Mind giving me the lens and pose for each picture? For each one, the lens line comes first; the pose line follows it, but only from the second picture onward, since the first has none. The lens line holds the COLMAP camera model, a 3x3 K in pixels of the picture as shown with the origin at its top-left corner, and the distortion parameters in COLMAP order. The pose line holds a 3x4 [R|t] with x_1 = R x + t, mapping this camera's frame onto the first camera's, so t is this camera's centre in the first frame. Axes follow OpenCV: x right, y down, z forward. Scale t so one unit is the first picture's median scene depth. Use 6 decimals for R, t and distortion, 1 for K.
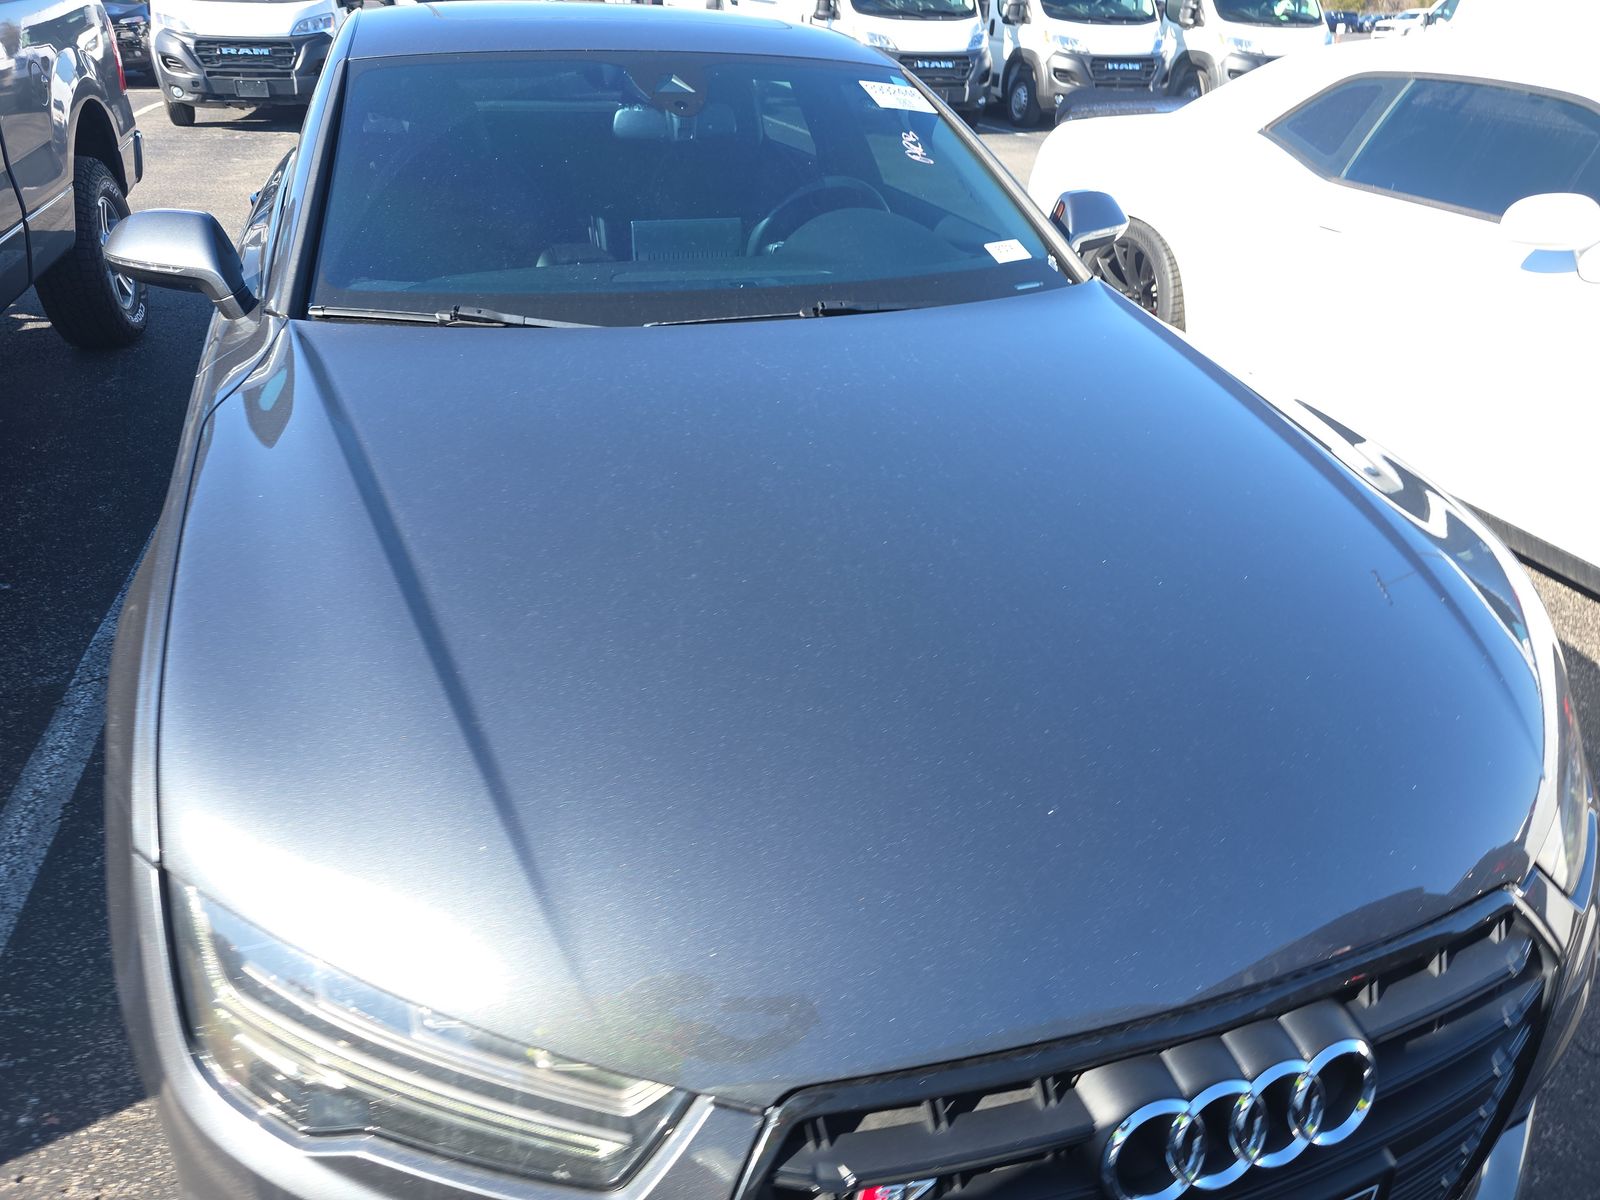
lens RADIAL K [[1071.0, 0, 796.6], [0, 1071.0, 608.6], [0, 0, 1]] dist [0.045075, -0.036312]
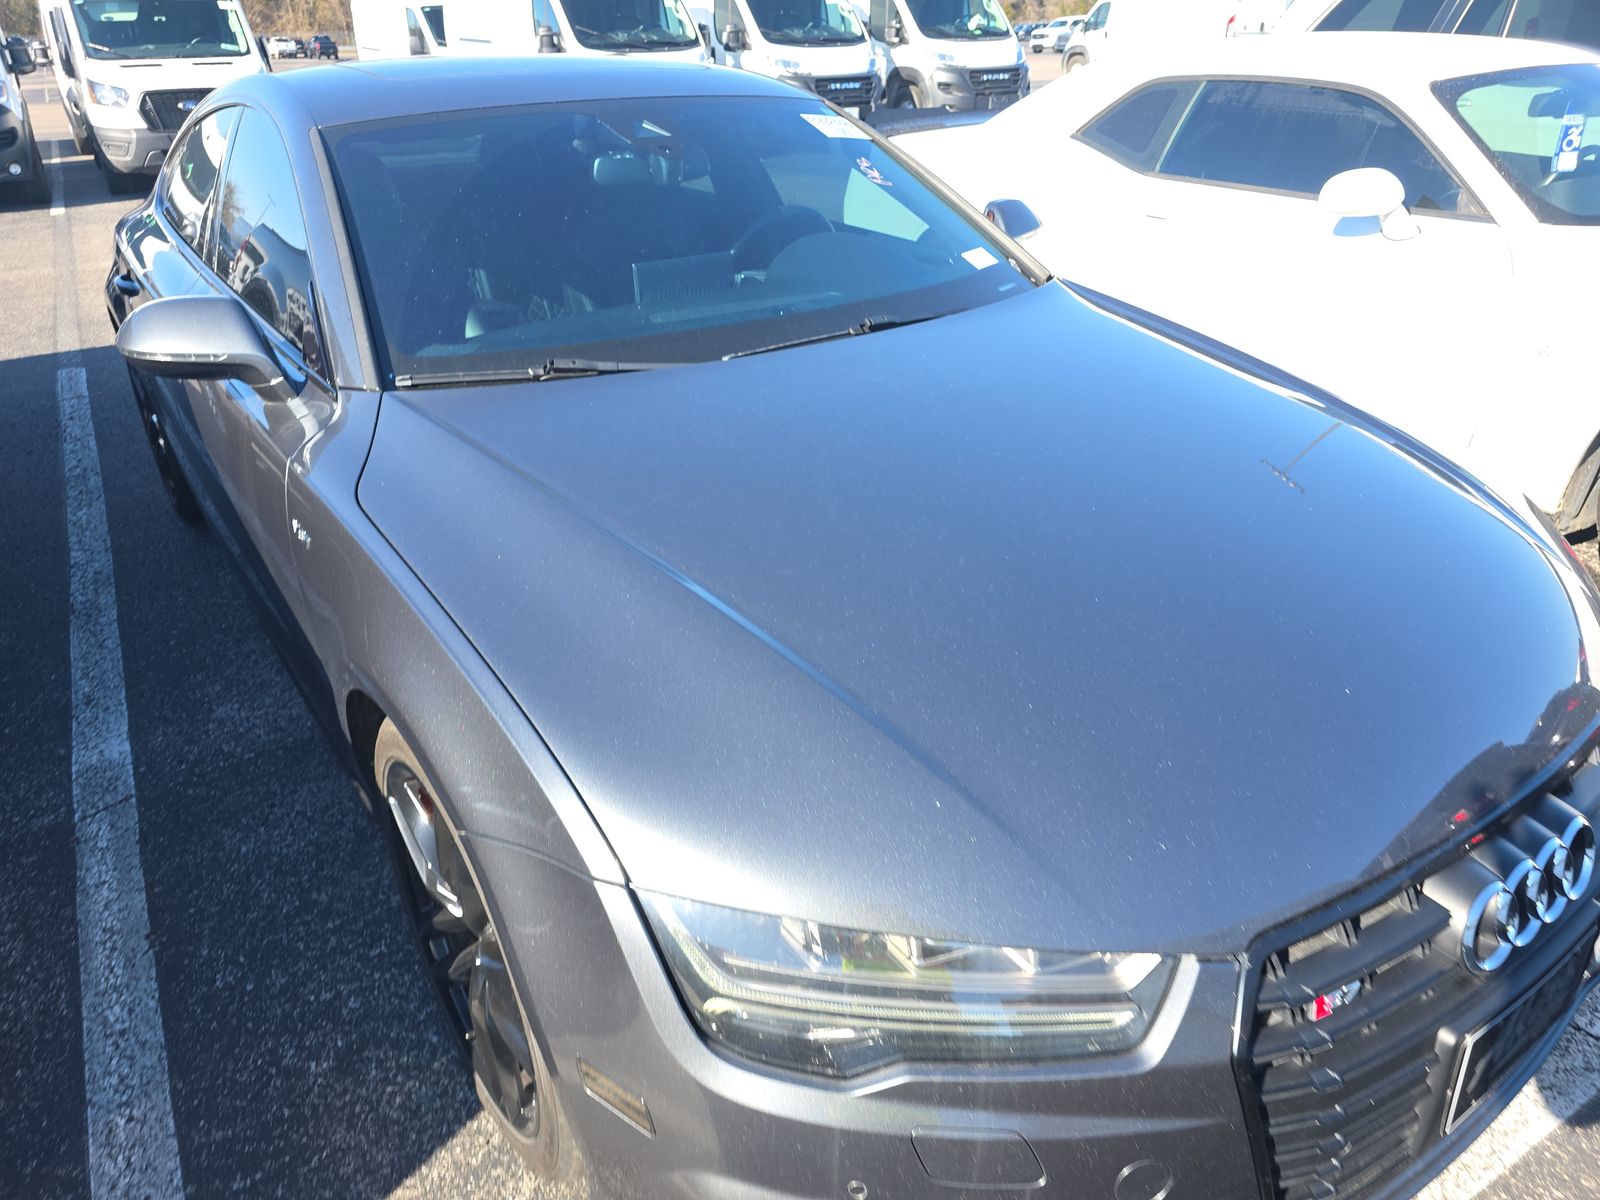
lens RADIAL K [[1056.6, 0, 797.9], [0, 1056.6, 645.0], [0, 0, 1]] dist [0.058687, -0.062418]
pose [[0.964492, -0.169161, 0.202831, -0.229317], [0.167101, 0.985560, 0.027367, 0.000198], [-0.204531, 0.007498, 0.978831, -0.028437]]
